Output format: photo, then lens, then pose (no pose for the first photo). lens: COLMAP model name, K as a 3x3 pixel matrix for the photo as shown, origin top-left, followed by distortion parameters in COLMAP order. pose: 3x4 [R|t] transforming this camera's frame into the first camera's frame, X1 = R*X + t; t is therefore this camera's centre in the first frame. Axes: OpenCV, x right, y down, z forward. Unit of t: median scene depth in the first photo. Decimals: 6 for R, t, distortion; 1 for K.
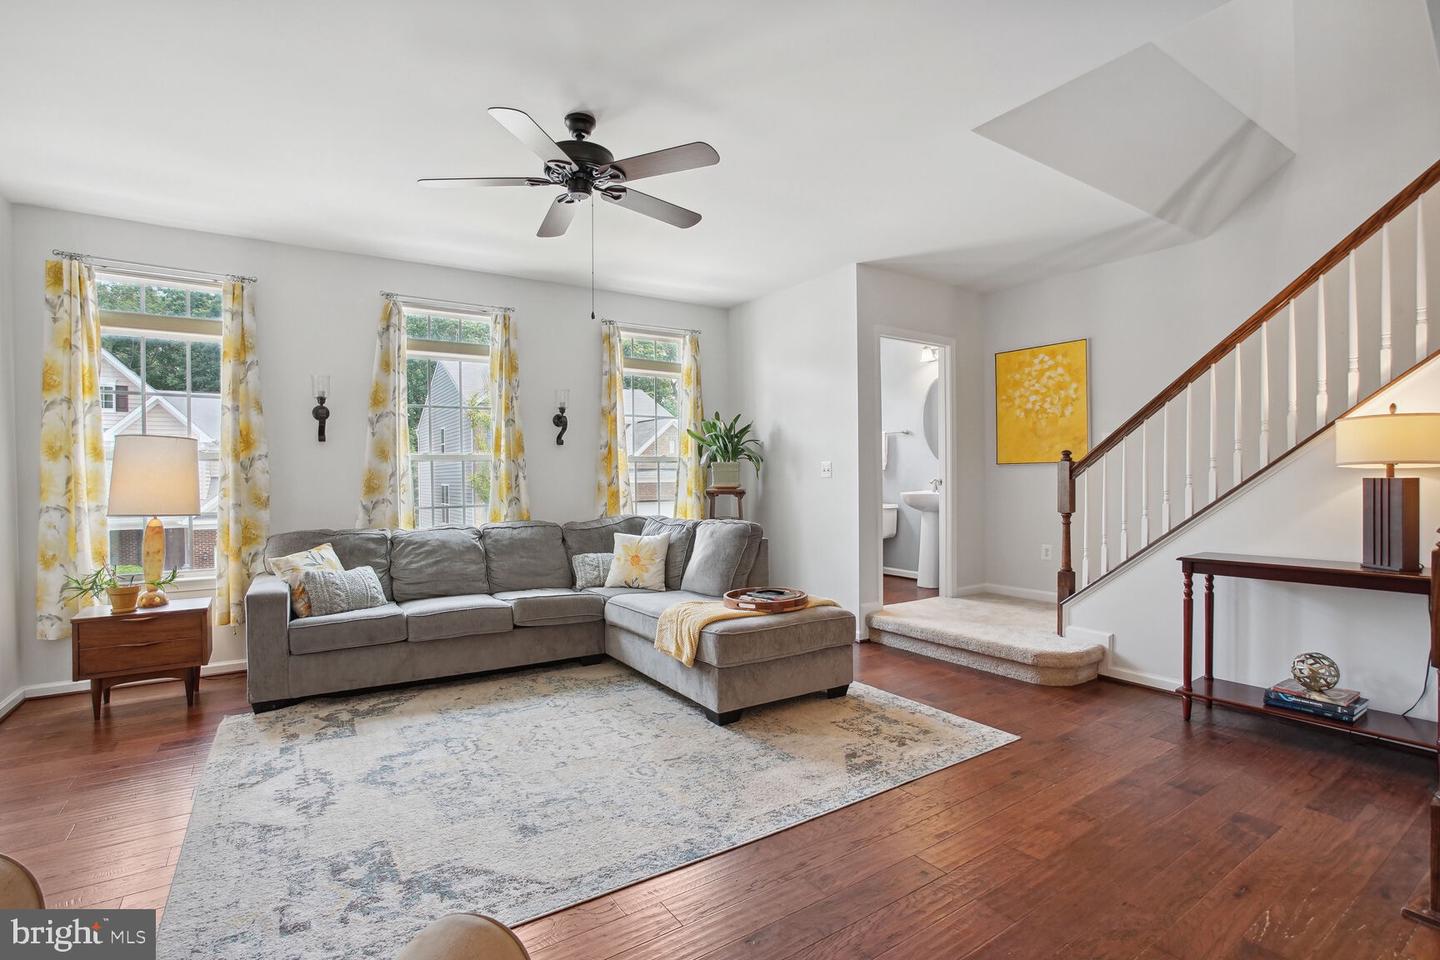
lens RADIAL K [[677.5, 0, 720.0], [0, 677.5, 480.0], [0, 0, 1]] dist [-0.069463, 0.031463]
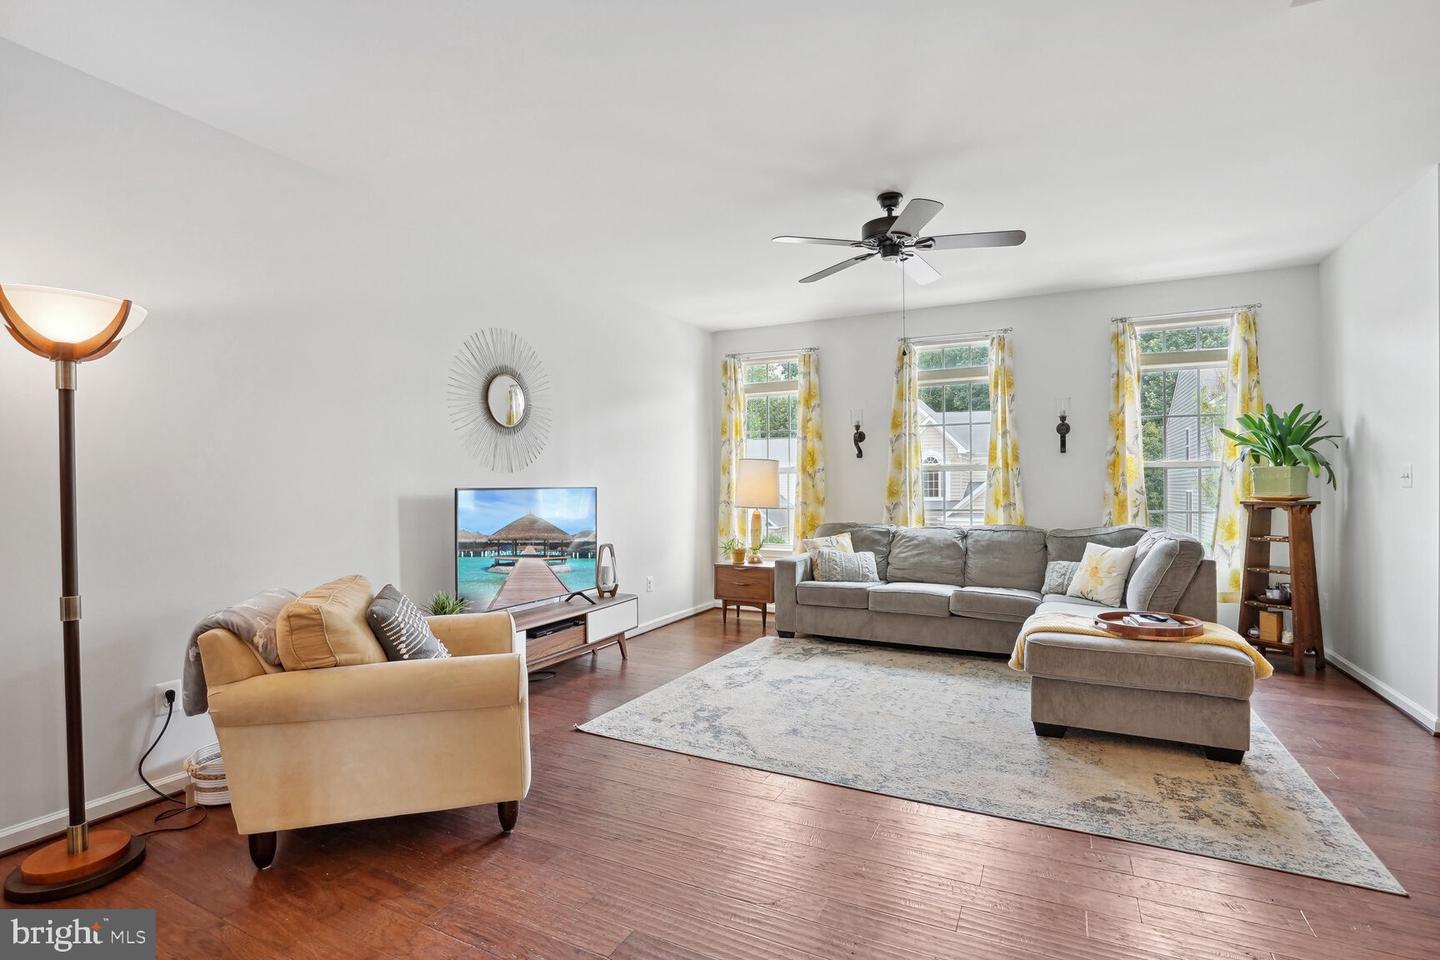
lens RADIAL K [[677.5, 0, 720.0], [0, 677.5, 480.0], [0, 0, 1]] dist [-0.069463, 0.031463]
pose [[0.487585, -0.002602, -0.873072, 0.582338], [-0.004995, 0.999971, -0.005770, -0.004595], [0.873061, 0.007175, 0.487557, 0.097315]]
